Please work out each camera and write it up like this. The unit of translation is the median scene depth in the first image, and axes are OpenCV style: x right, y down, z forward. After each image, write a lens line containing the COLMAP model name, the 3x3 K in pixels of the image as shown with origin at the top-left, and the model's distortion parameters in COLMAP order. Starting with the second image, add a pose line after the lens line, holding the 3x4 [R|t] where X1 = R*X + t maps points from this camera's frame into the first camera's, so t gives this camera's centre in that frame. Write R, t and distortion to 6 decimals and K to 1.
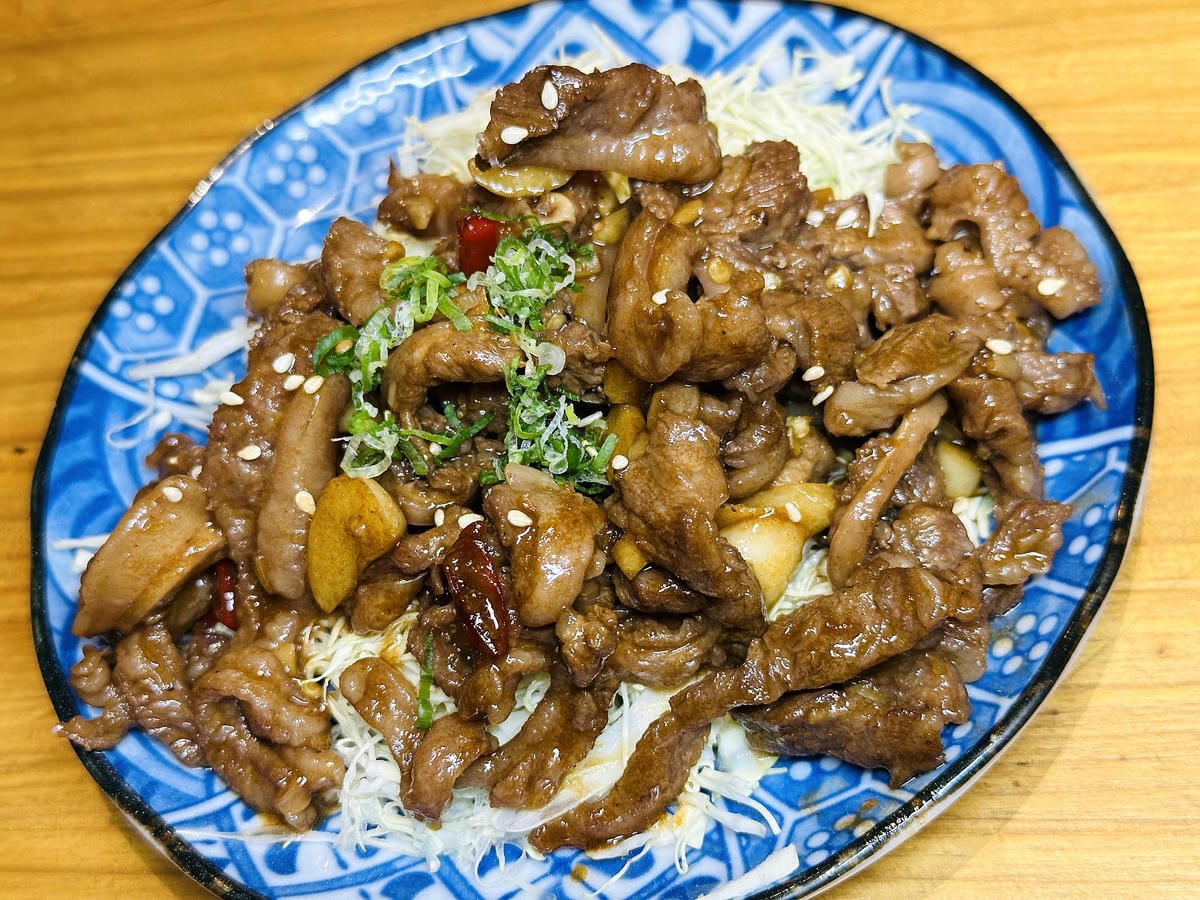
lens RADIAL K [[1692.8, 0, 600.0], [0, 1692.8, 450.0], [0, 0, 1]] dist [0.119411, -0.038775]
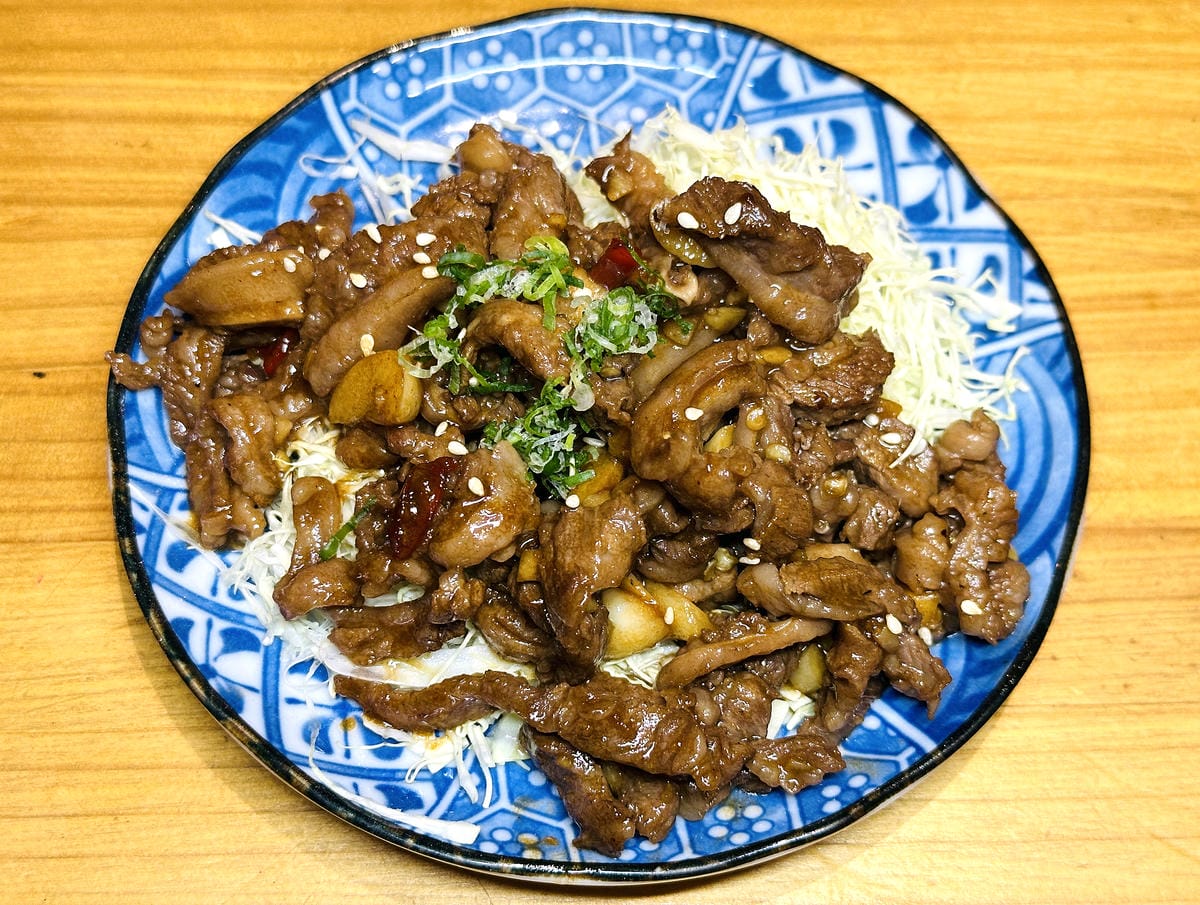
lens RADIAL K [[1672.5, 0, 600.0], [0, 1672.5, 452.5], [0, 0, 1]] dist [0.089628, 0.020956]
pose [[0.768298, 0.639296, -0.031929, 0.040048], [-0.623552, 0.758779, 0.188250, -0.239843], [0.144574, -0.124723, 0.981602, -0.147958]]
